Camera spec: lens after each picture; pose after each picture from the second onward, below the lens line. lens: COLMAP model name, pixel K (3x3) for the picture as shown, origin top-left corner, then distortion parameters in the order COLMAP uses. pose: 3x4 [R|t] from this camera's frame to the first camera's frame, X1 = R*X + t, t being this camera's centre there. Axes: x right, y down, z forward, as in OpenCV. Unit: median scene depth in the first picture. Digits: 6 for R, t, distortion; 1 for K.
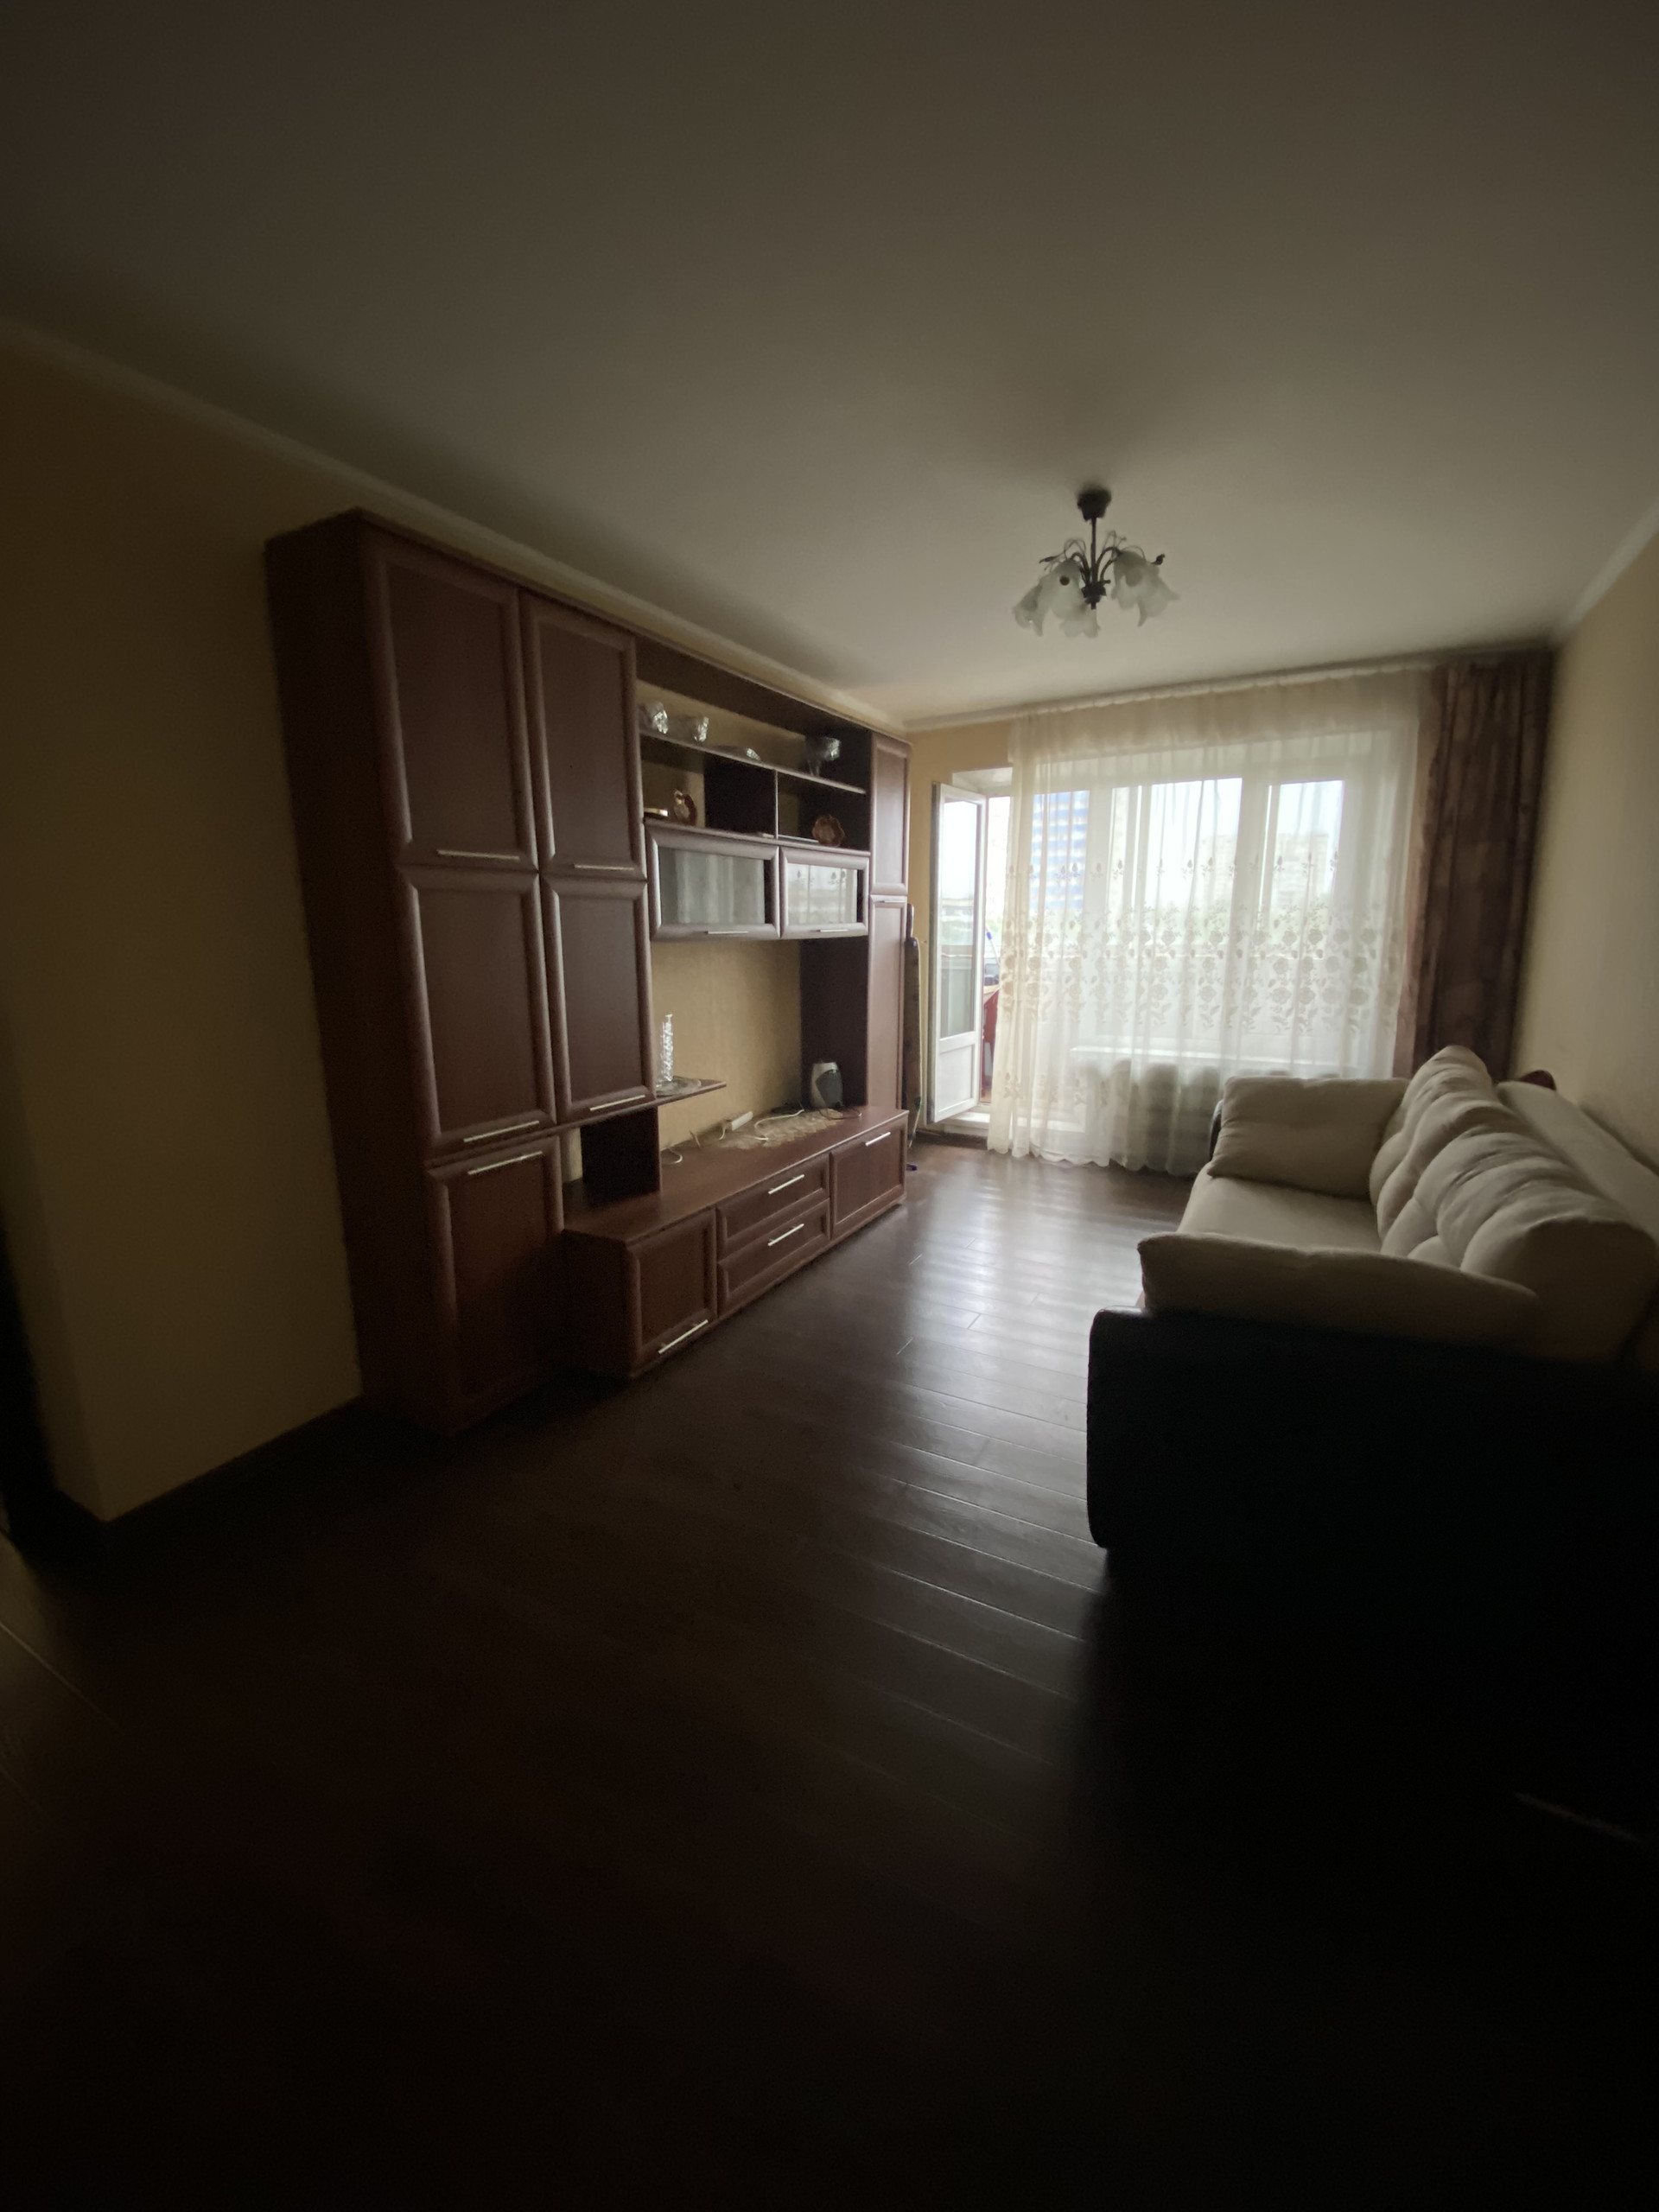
lens RADIAL K [[897.8, 0, 826.3], [0, 897.8, 1102.3], [0, 0, 1]] dist [-0.025688, -0.001640]
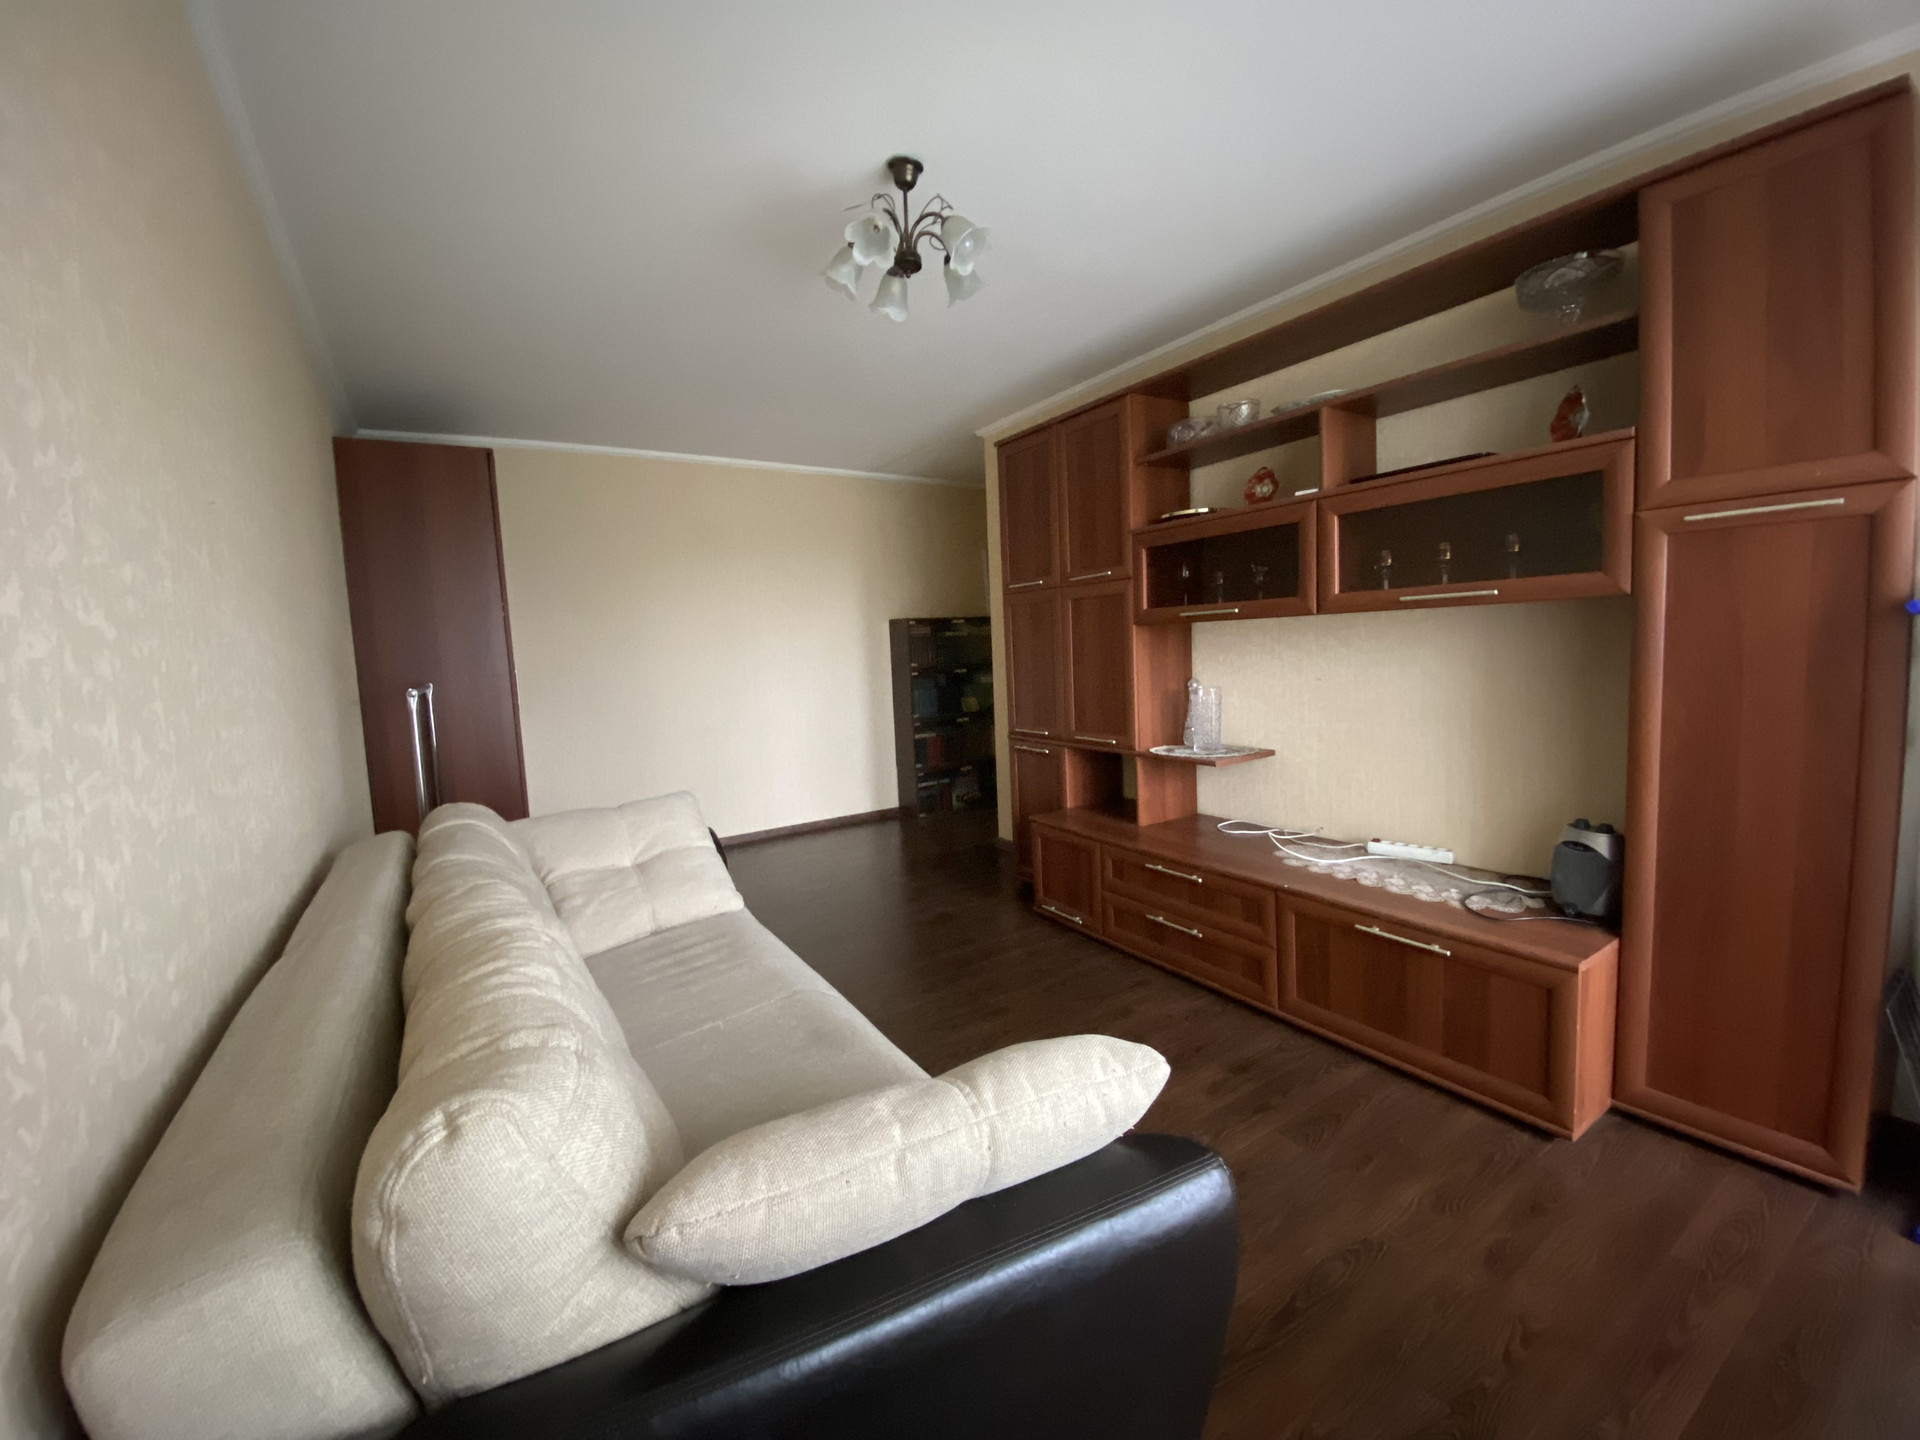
lens RADIAL K [[777.5, 0, 952.7], [0, 777.5, 709.9], [0, 0, 1]] dist [0.000358, 0.000048]
pose [[-0.478497, 0.117173, -0.870236, 0.776044], [-0.116499, 0.973824, 0.195178, -0.215624], [0.870327, 0.194774, -0.452321, 1.129900]]
